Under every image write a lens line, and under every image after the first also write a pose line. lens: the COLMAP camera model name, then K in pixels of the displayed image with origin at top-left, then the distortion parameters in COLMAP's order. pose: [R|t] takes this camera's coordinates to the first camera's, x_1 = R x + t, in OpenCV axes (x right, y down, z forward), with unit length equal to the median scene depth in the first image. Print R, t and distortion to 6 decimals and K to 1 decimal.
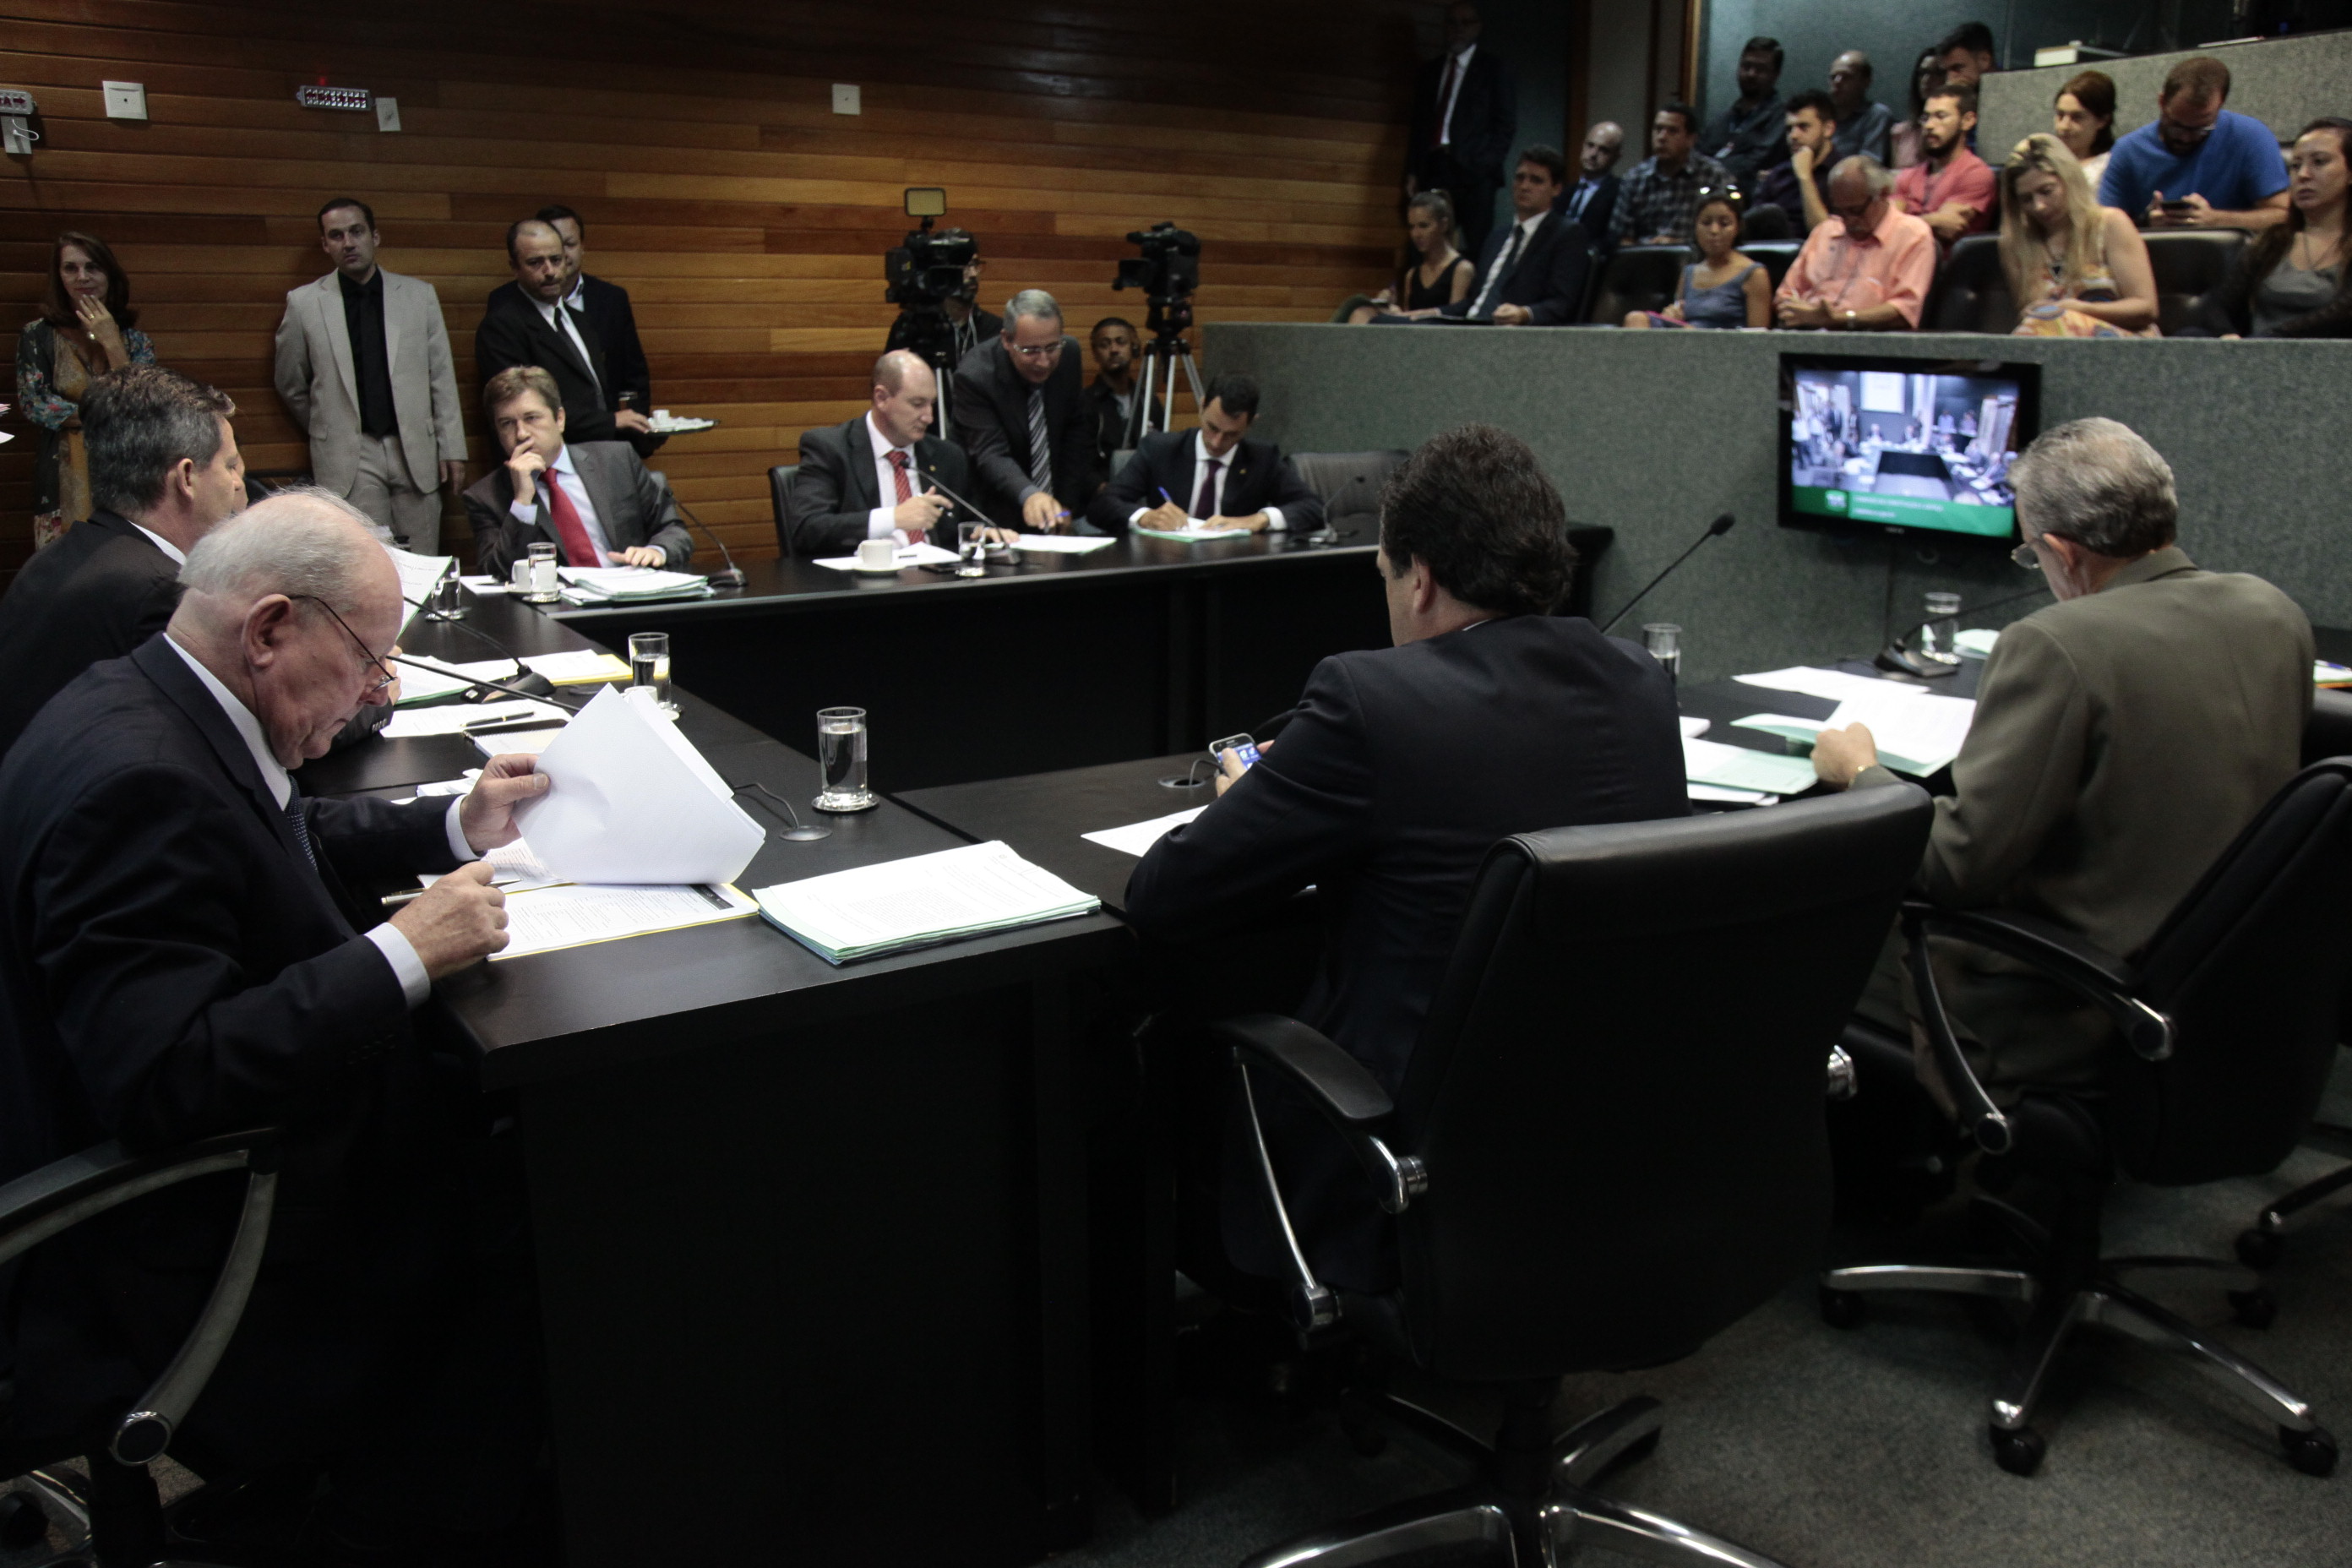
lens RADIAL K [[1851.8, 0, 1217.8], [0, 1851.8, 782.0], [0, 0, 1]] dist [-0.081873, 0.072907]
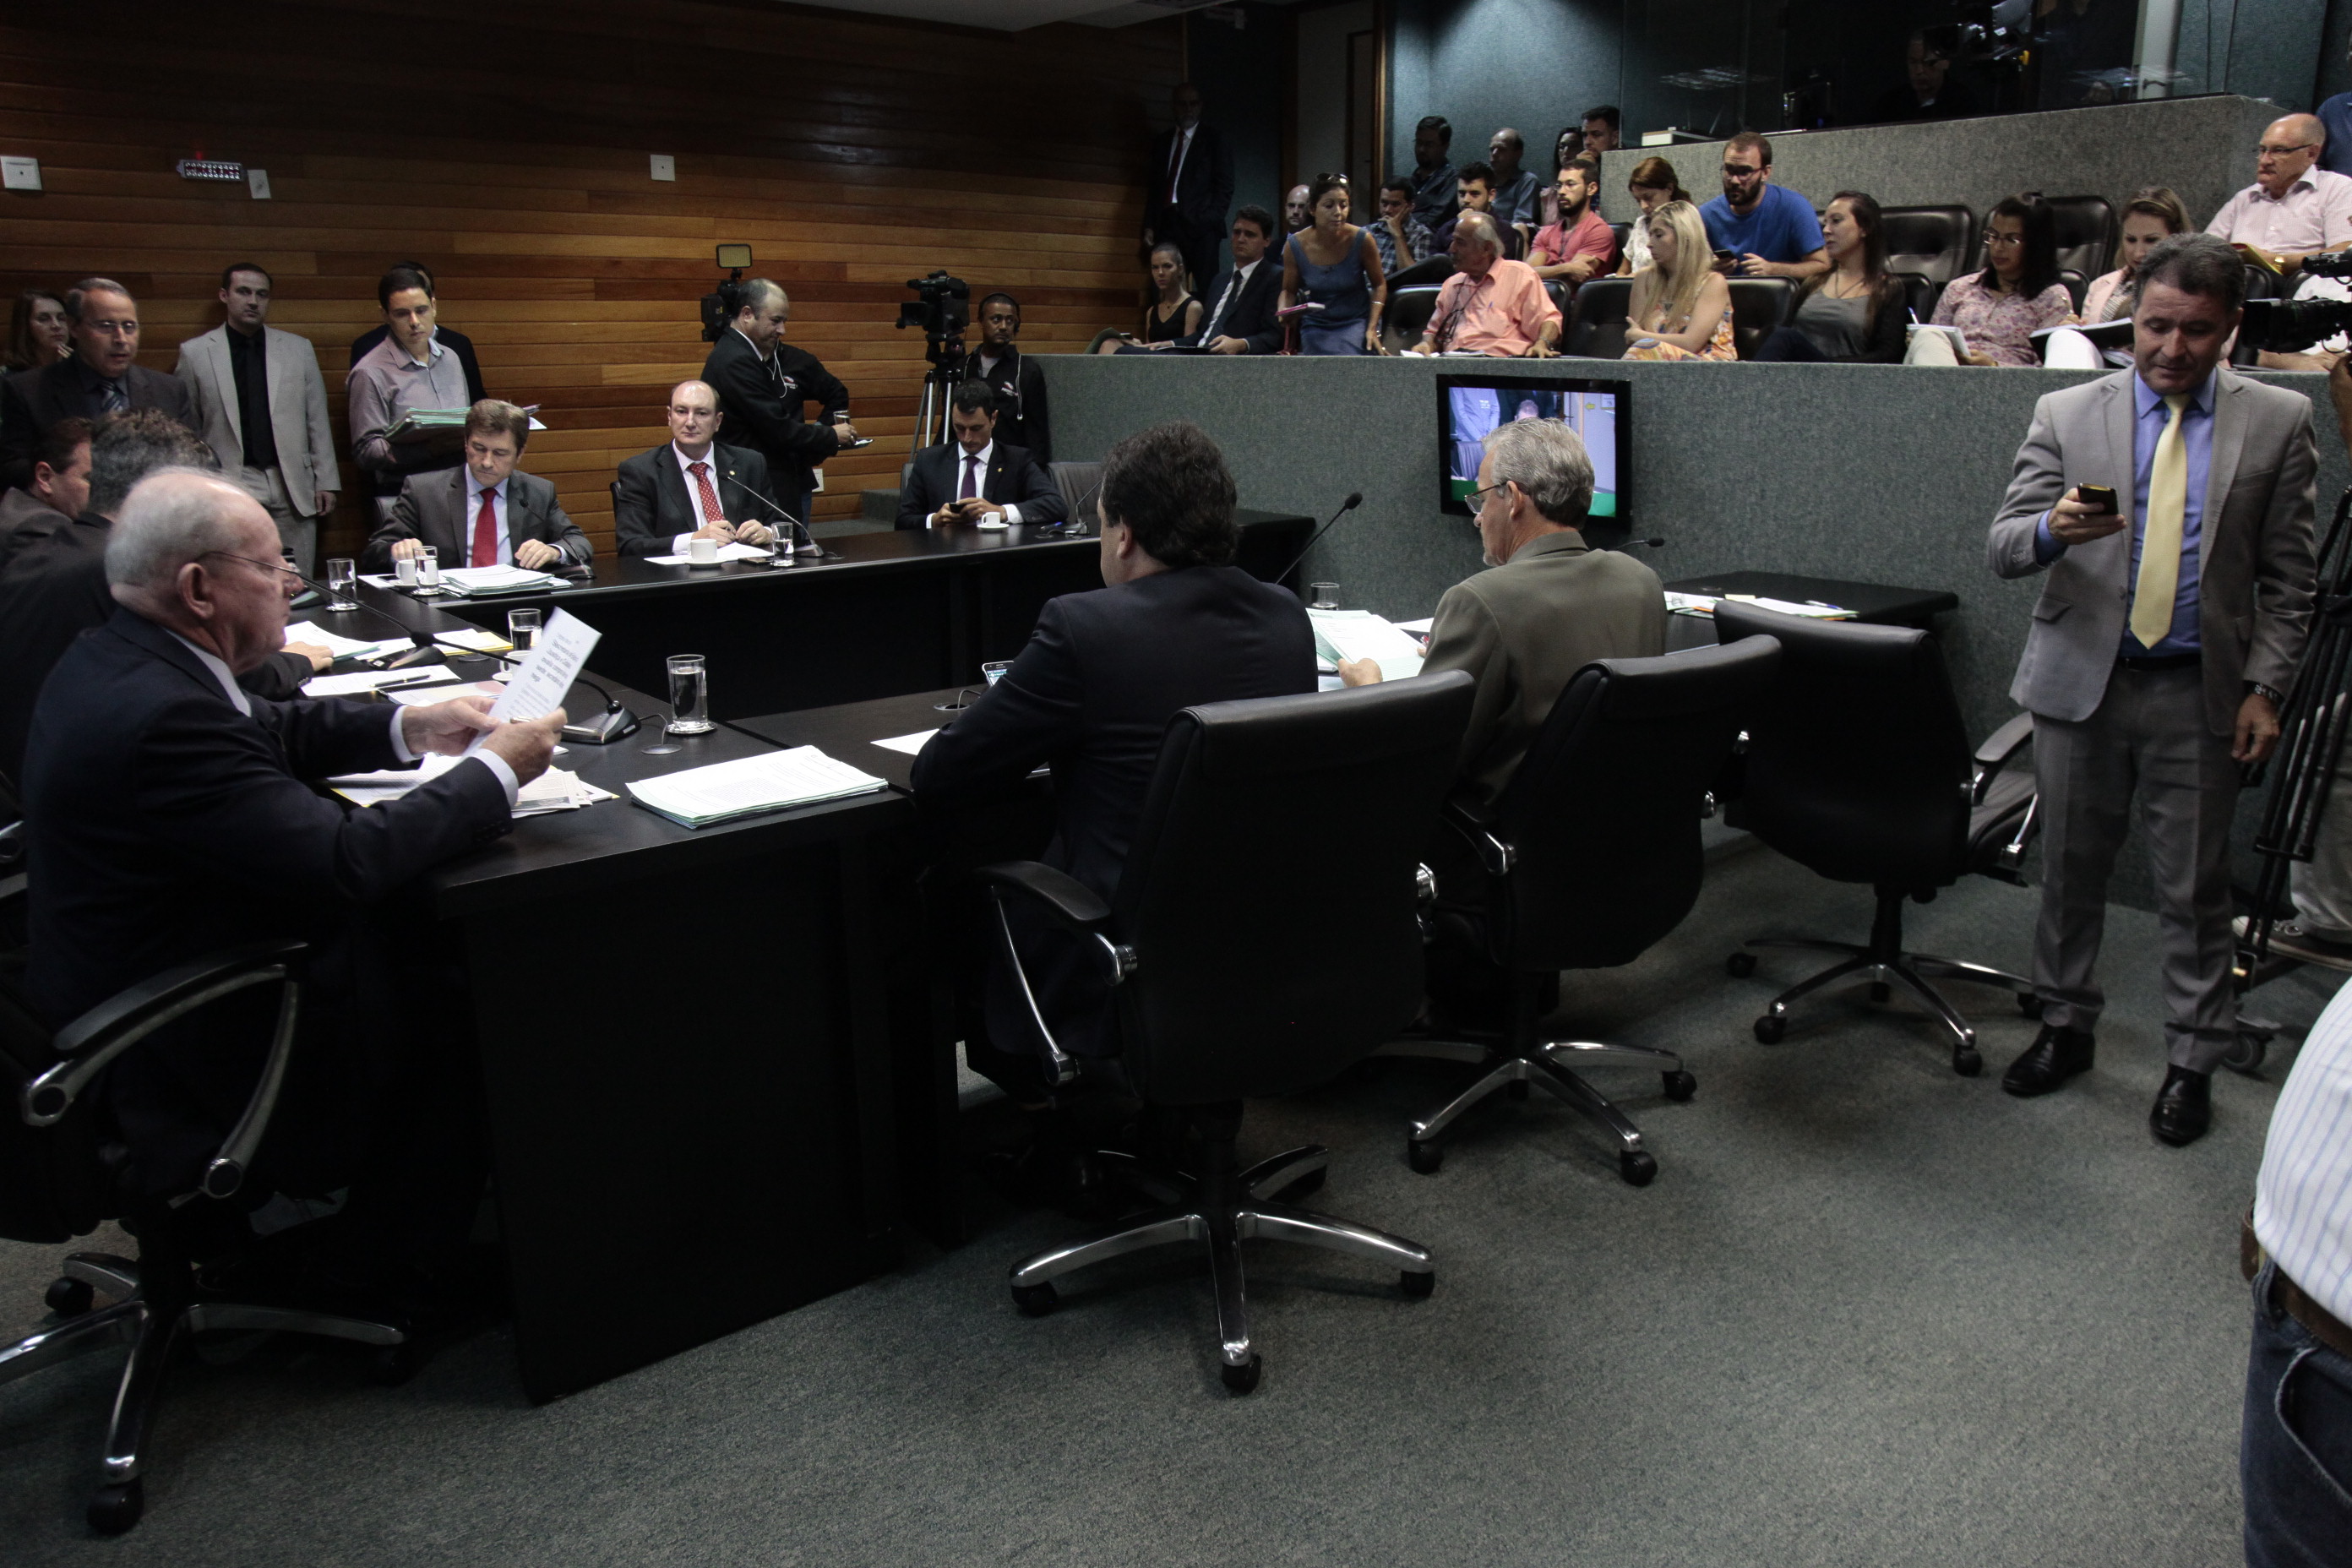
lens RADIAL K [[1654.9, 0, 1225.9], [0, 1654.9, 788.3], [0, 0, 1]] dist [-0.122289, 0.076421]
pose [[0.991359, -0.037291, 0.125763, 0.010580], [0.035393, 0.999224, 0.017292, 0.019843], [-0.126310, -0.012692, 0.991910, -0.079658]]
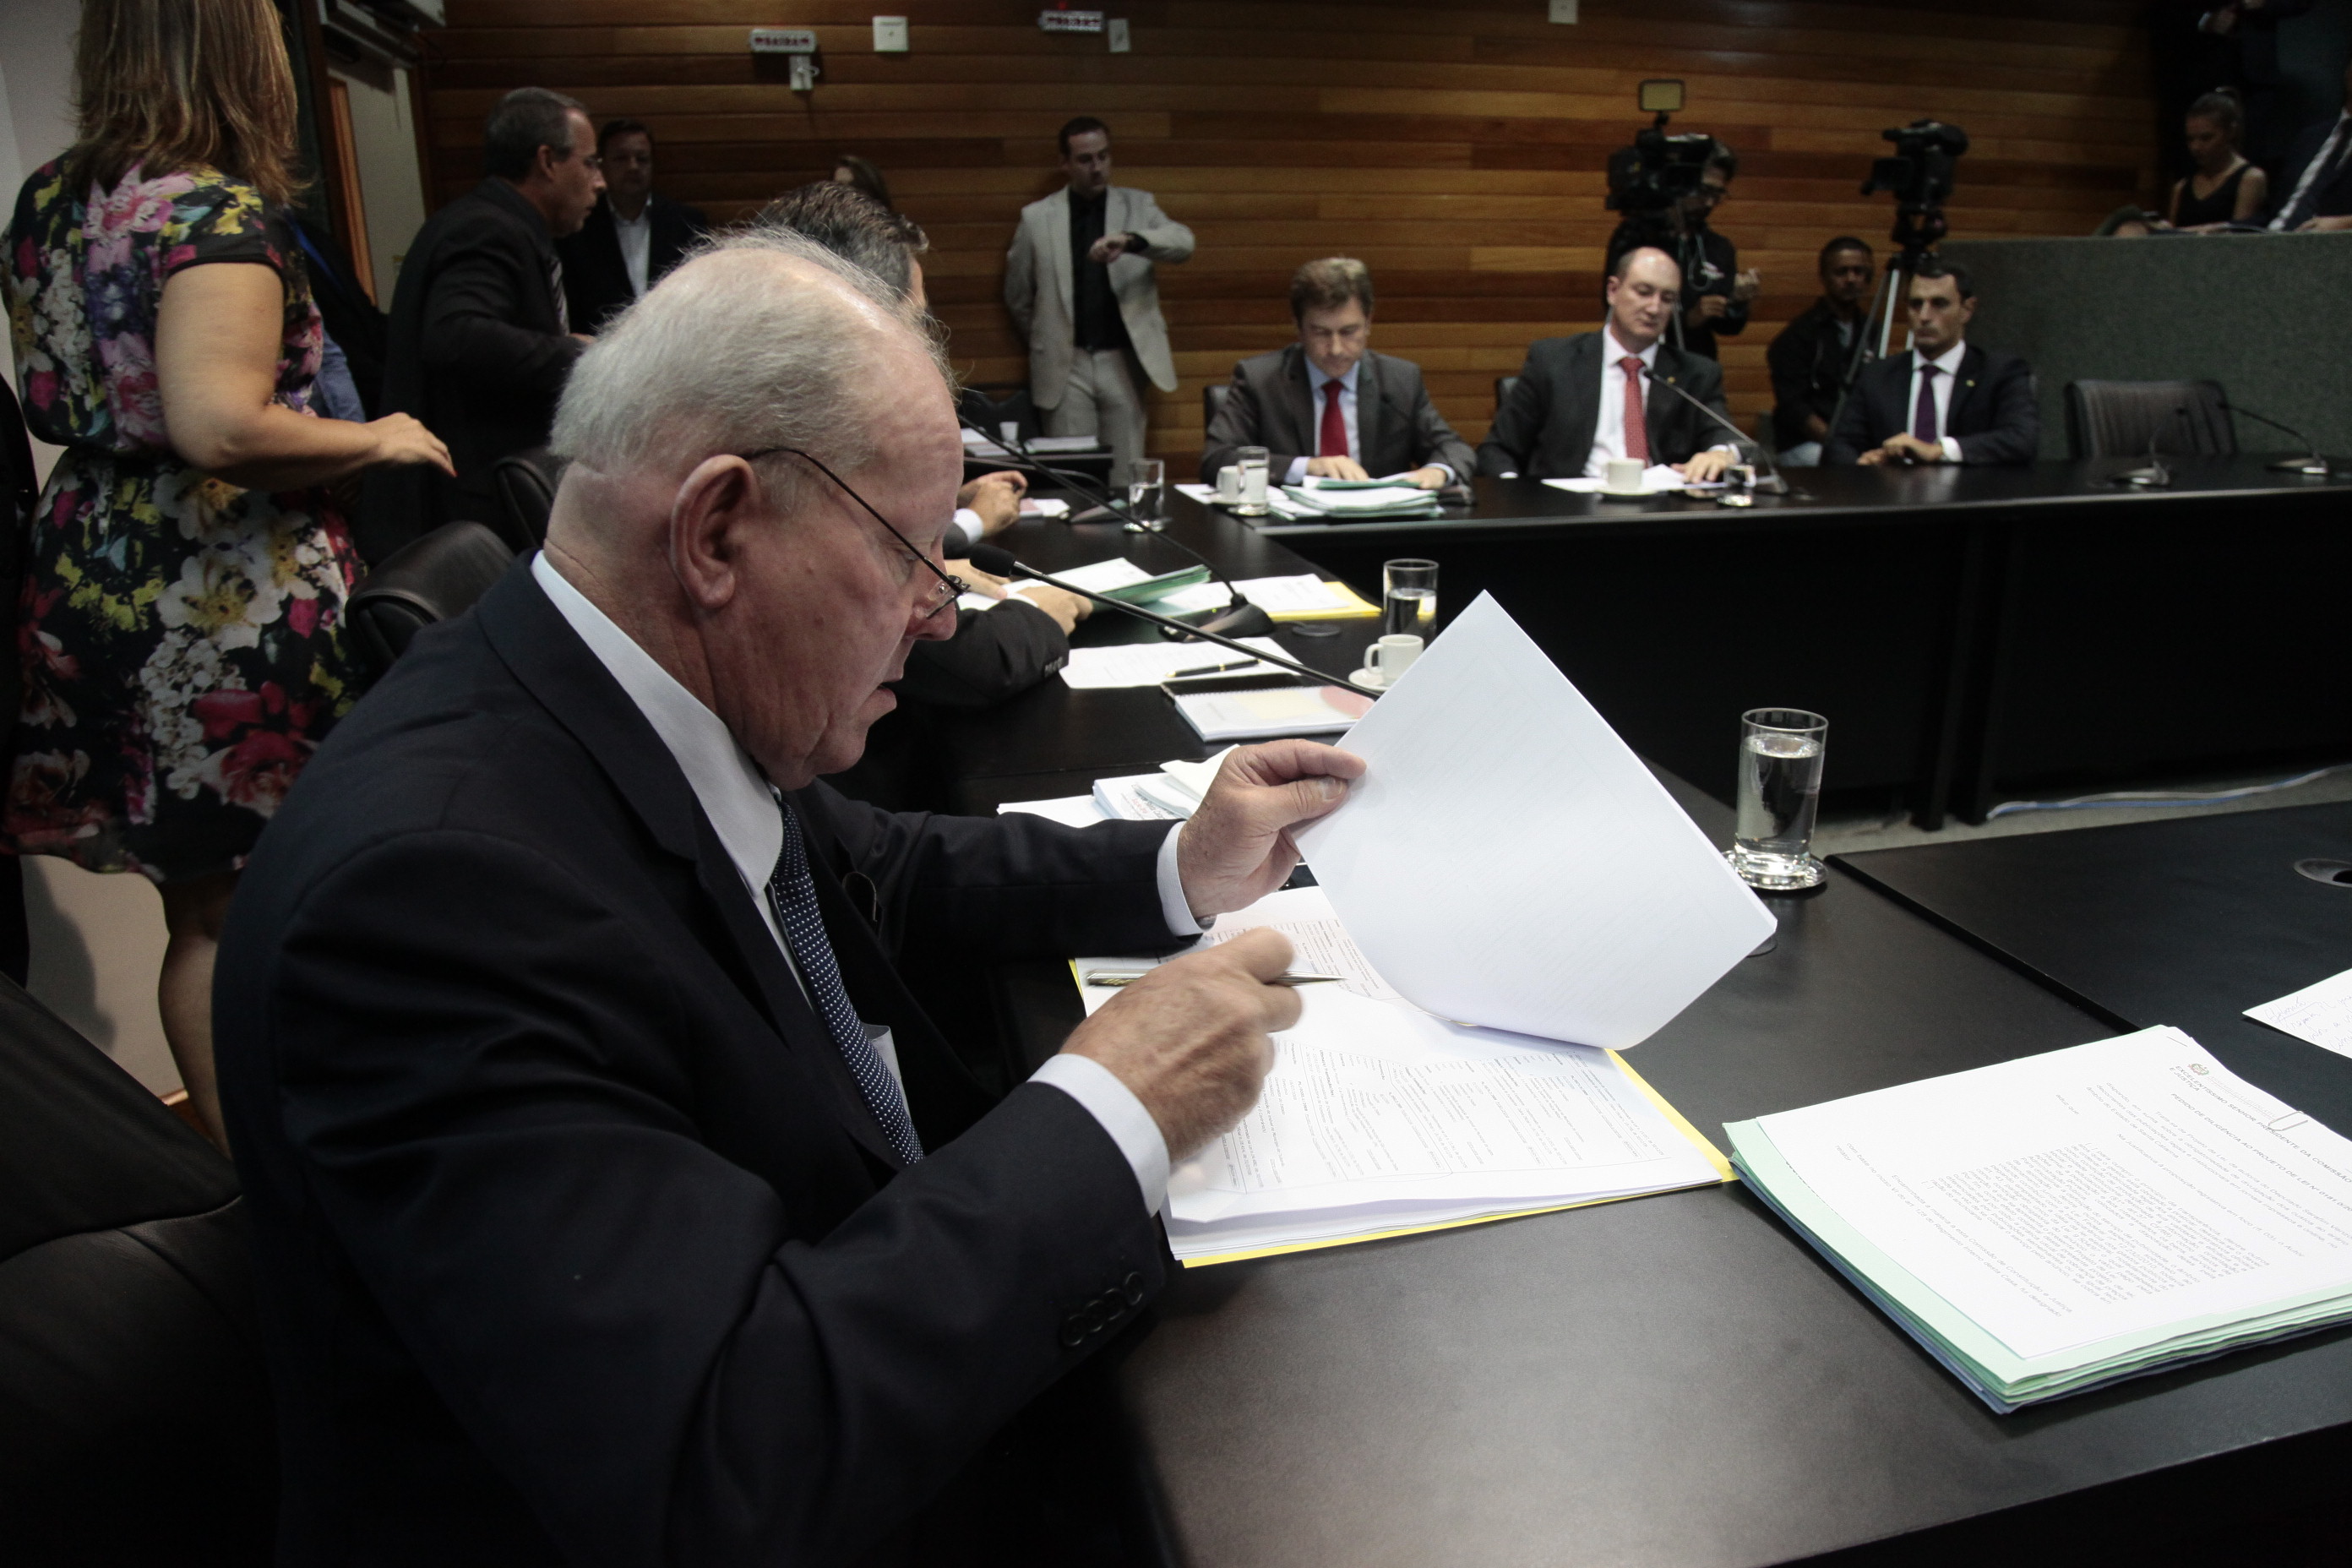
lens RADIAL K [[1550.1, 0, 1176.0], [0, 1550.1, 784.0], [0, 0, 1]] dist [-0.134282, 0.060699]
pose [[0.930338, 0.089914, -0.355510, -0.088726], [-0.066059, 0.994707, 0.078706, -0.017876], [0.360705, -0.049738, 0.931353, 0.202526]]
